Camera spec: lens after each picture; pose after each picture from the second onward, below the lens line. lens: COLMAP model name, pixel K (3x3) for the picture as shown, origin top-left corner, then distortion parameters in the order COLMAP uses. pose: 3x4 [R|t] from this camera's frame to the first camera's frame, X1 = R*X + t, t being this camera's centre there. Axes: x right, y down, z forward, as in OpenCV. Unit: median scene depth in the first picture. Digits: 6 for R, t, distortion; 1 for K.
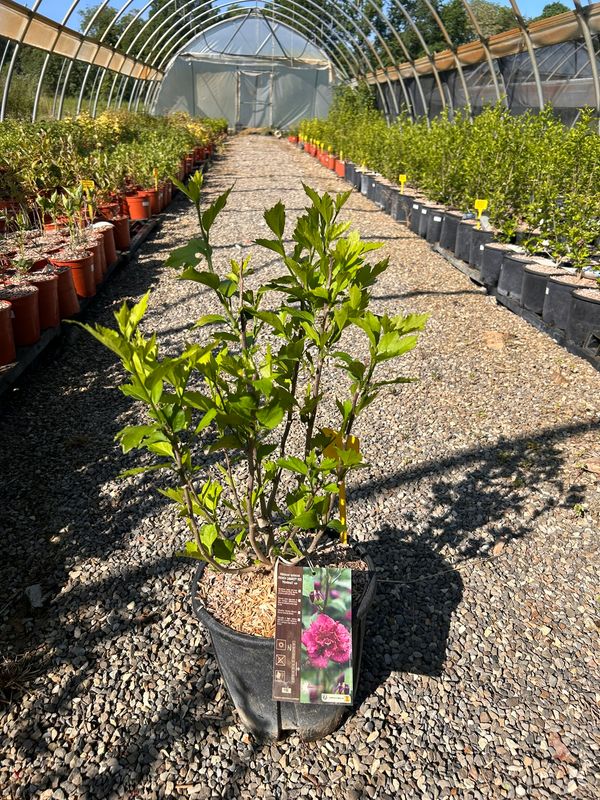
lens RADIAL K [[577.8, 0, 300.0], [0, 577.8, 400.0], [0, 0, 1]] dist [0.033468, -0.052325]
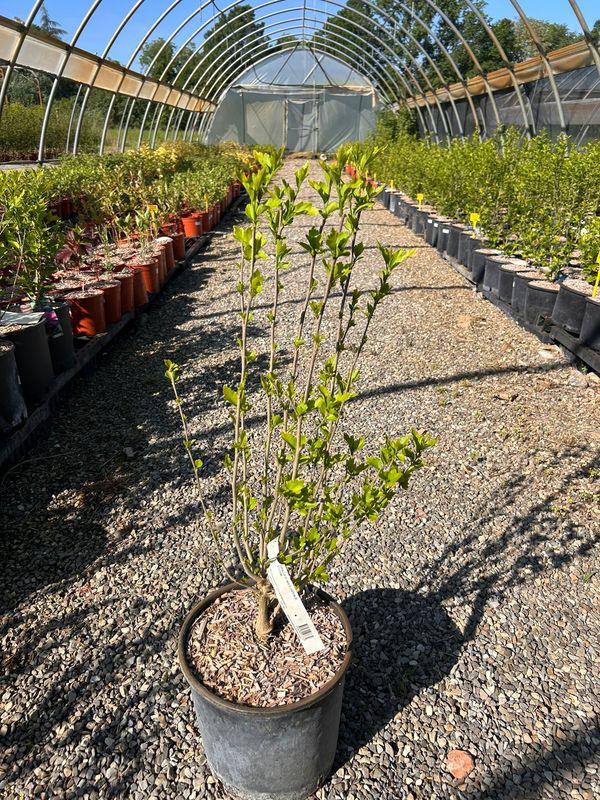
lens RADIAL K [[577.8, 0, 300.0], [0, 577.8, 400.0], [0, 0, 1]] dist [0.033468, -0.052325]
pose [[0.996572, 0.004563, -0.082606, 0.024148], [-0.007185, 0.999479, -0.031473, 0.033927], [0.082419, 0.031959, 0.996085, -0.088502]]
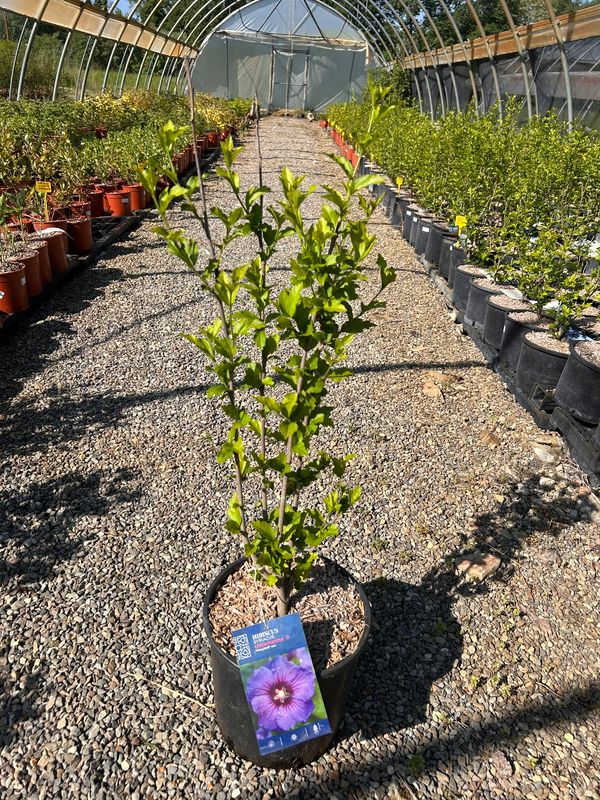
lens RADIAL K [[575.3, 0, 296.4], [0, 575.3, 400.1], [0, 0, 1]] dist [0.033565, -0.048253]
pose [[0.996914, 0.058491, -0.052363, 0.049733], [-0.056832, 0.997851, 0.032620, -0.028373], [0.054159, -0.029544, 0.998095, 0.020624]]
